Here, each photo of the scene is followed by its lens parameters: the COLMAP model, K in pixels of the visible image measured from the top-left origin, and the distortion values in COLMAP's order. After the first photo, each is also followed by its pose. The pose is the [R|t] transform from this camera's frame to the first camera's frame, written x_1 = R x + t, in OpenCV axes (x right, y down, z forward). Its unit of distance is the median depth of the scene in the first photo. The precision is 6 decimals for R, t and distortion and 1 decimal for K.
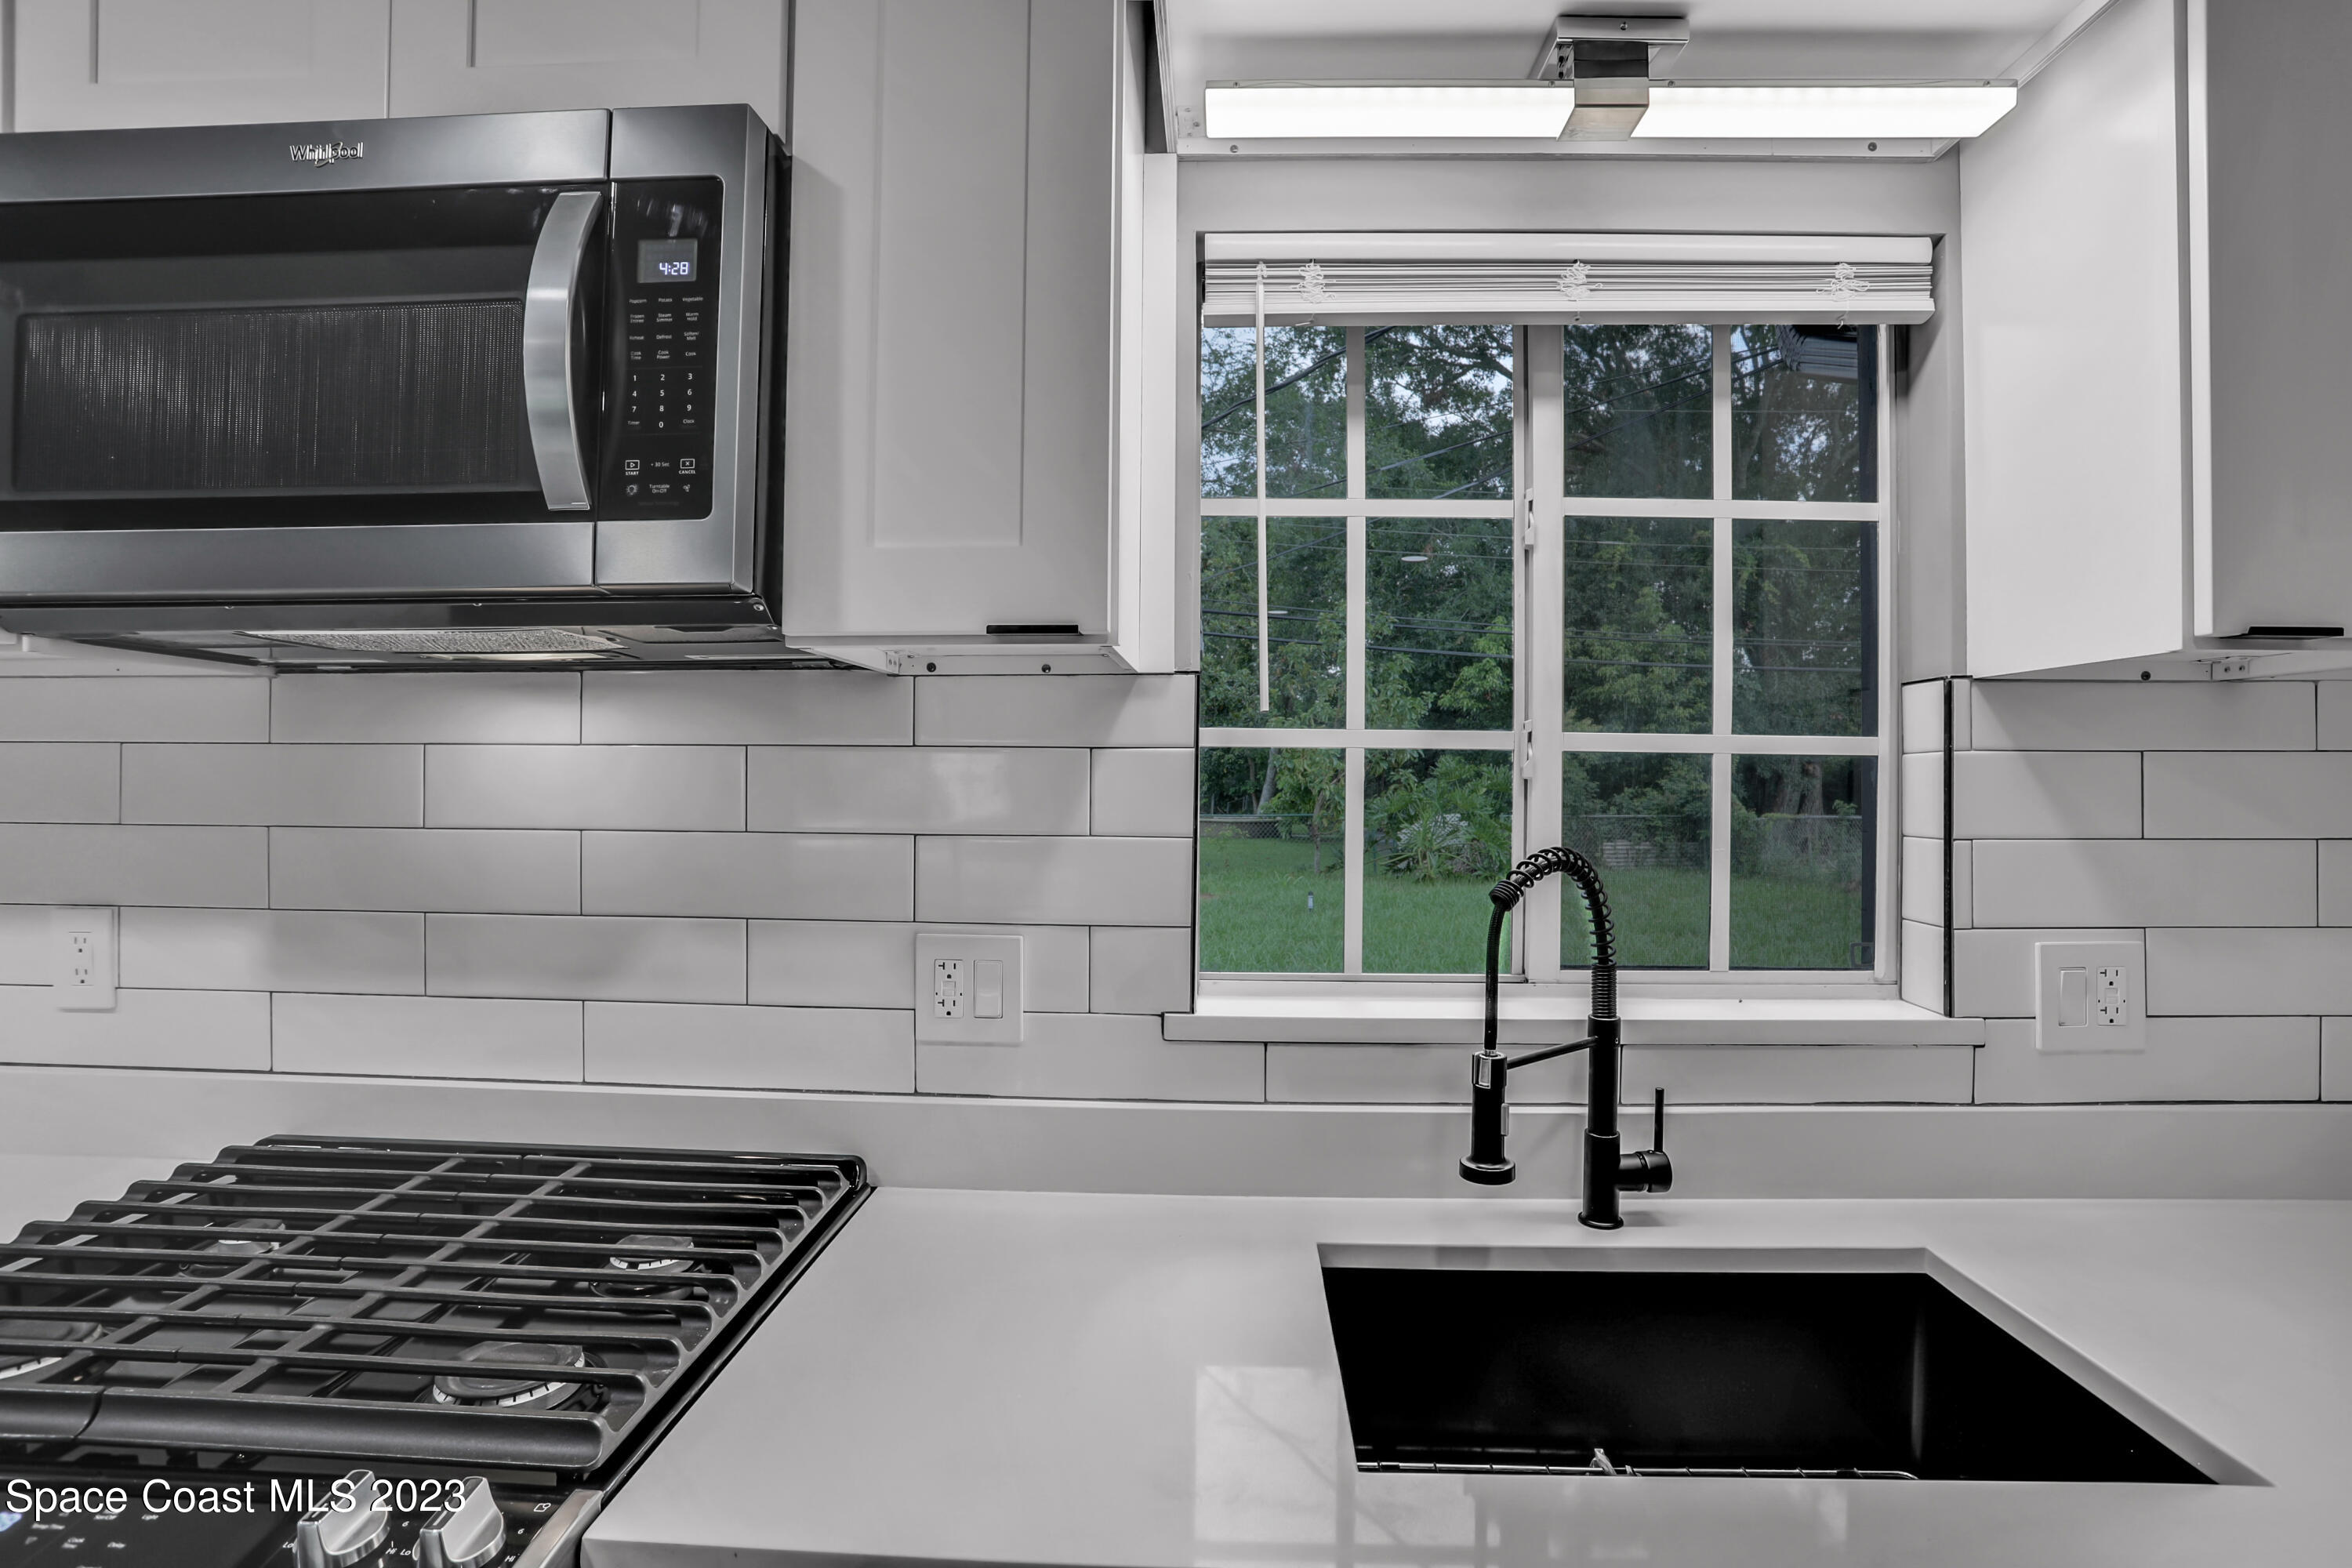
lens RADIAL K [[1151.8, 0, 1179.1], [0, 1151.8, 771.2], [0, 0, 1]] dist [-0.079708, 0.036368]
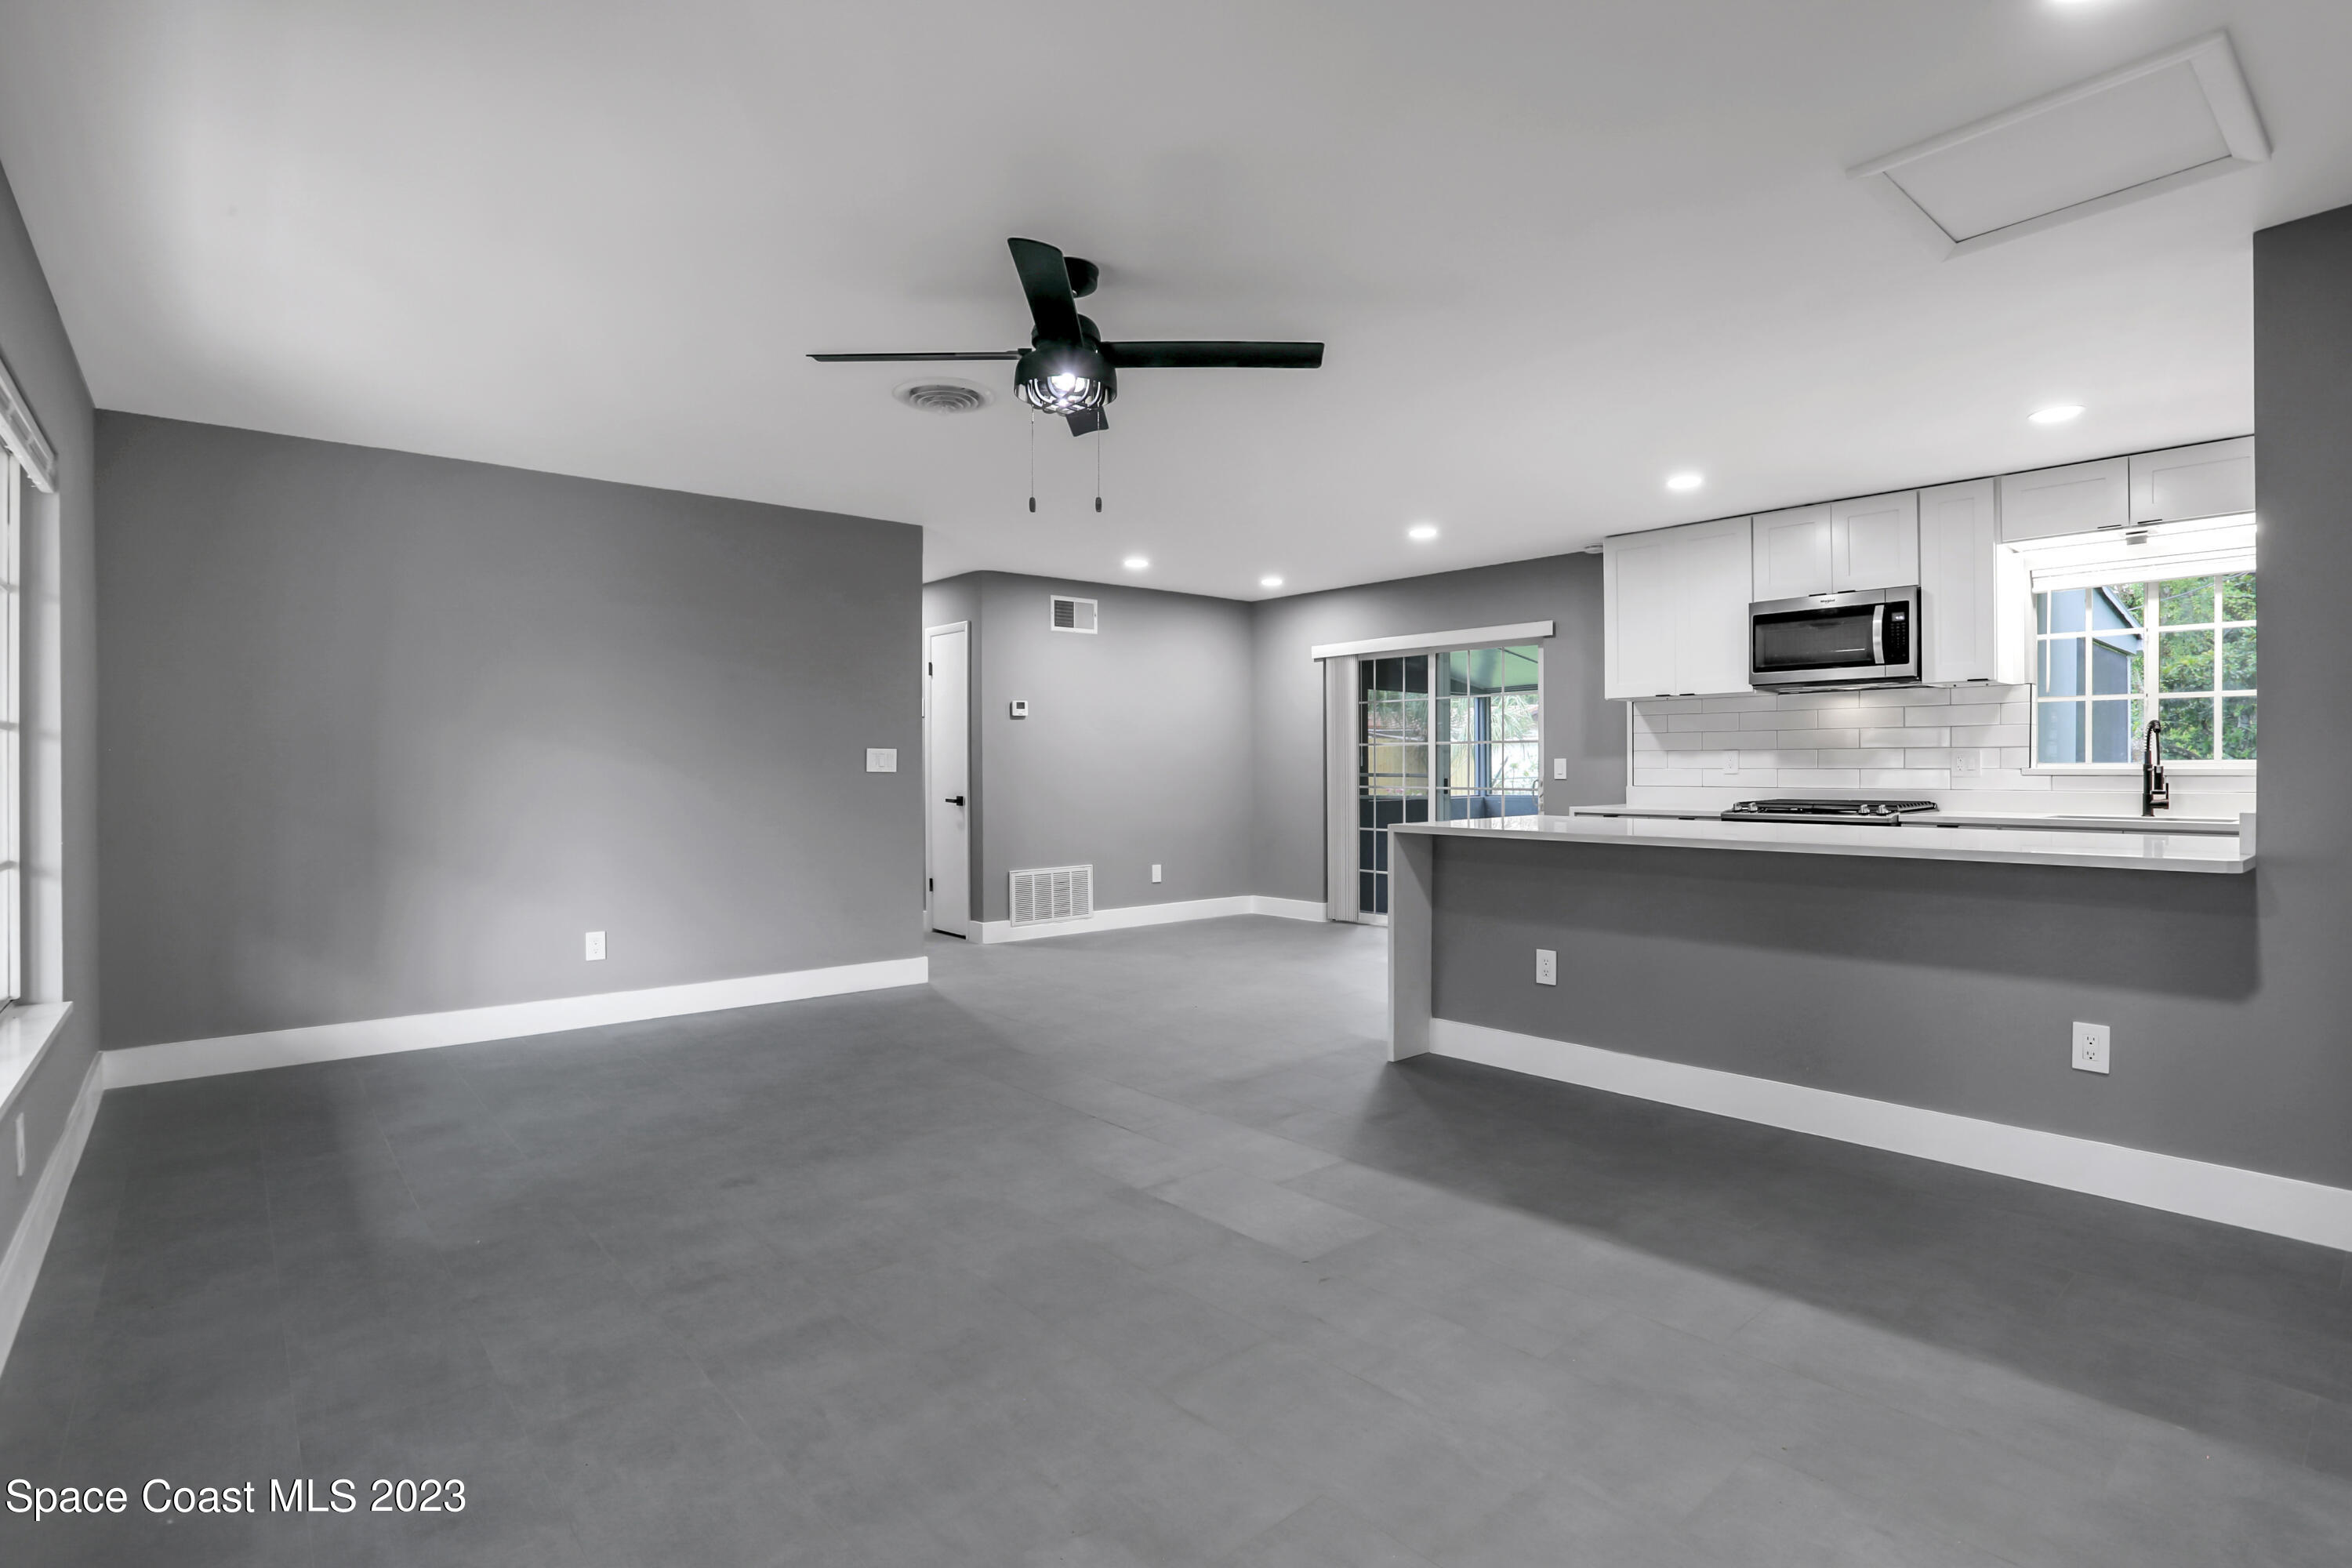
lens RADIAL K [[1151.8, 0, 1179.1], [0, 1151.8, 771.2], [0, 0, 1]] dist [-0.079708, 0.036368]
pose [[0.672227, -0.003306, -0.740338, 0.878626], [0.008532, 0.999958, 0.003281, 0.181482], [0.740296, -0.008522, 0.672227, -3.763209]]
